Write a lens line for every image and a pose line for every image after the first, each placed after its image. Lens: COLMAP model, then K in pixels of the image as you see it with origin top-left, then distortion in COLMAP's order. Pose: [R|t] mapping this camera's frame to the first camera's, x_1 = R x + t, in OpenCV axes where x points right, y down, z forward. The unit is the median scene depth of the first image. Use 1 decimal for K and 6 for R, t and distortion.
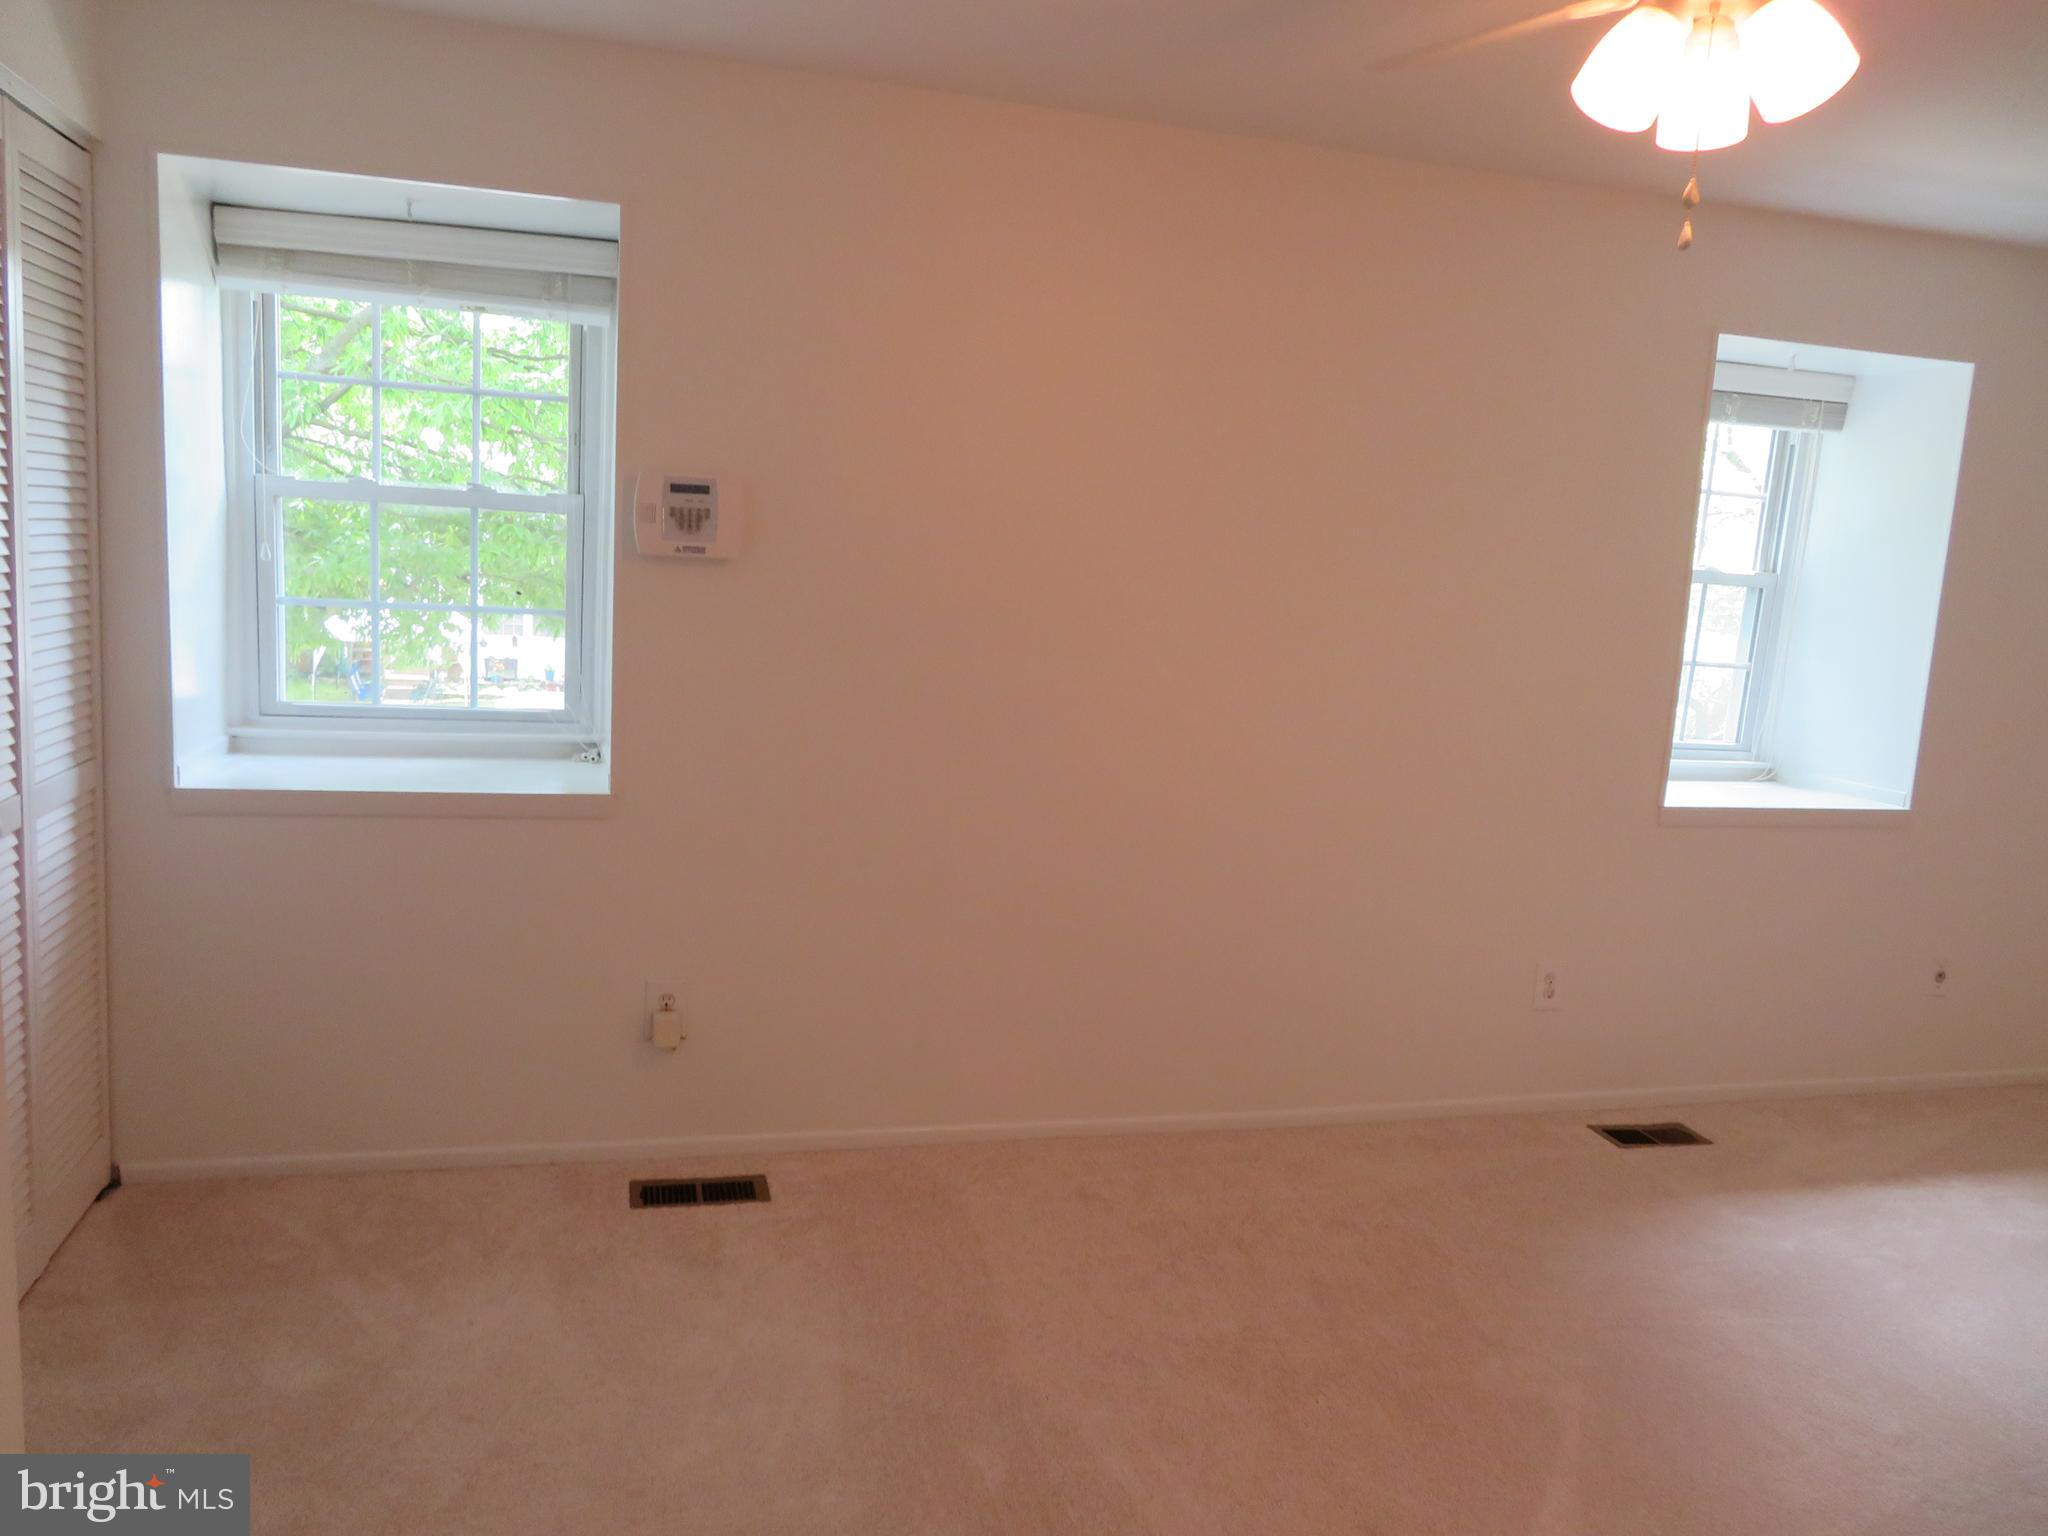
lens RADIAL K [[1459.7, 0, 1024.0], [0, 1459.7, 768.0], [0, 0, 1]] dist [-0.014640, -0.001060]
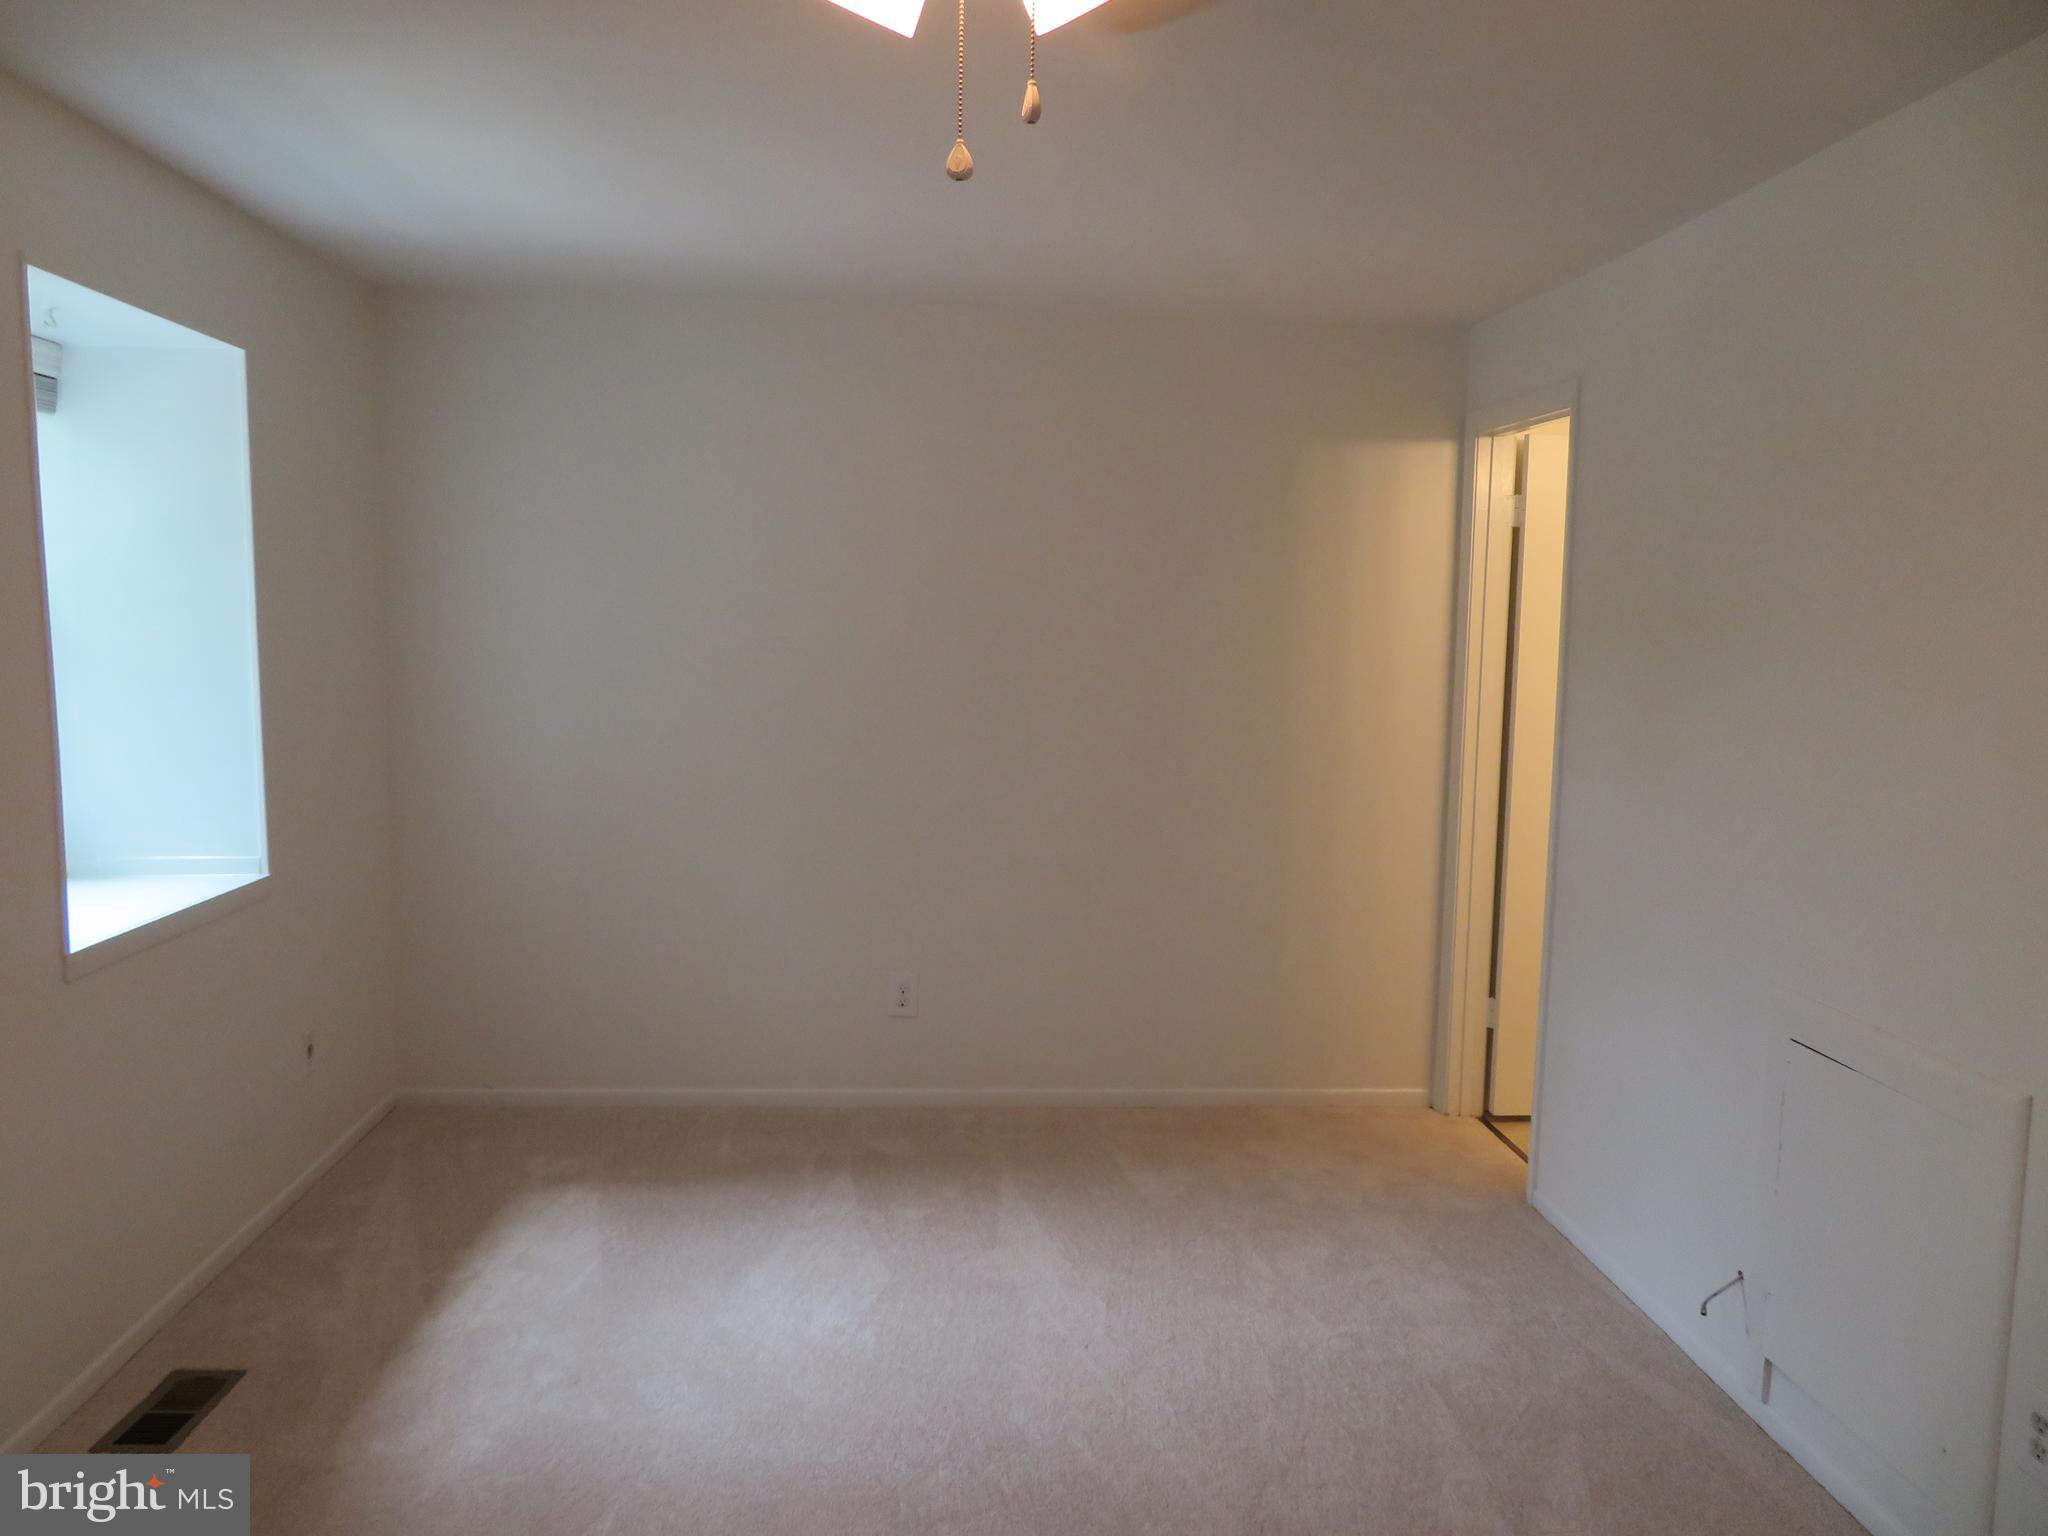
lens RADIAL K [[1459.7, 0, 1024.0], [0, 1459.7, 768.0], [0, 0, 1]] dist [-0.014640, -0.001060]
pose [[0.216394, -0.152869, 0.964264, -0.108371], [0.144741, 0.981774, 0.123163, -0.078116], [-0.965517, 0.112917, 0.234576, 0.394321]]
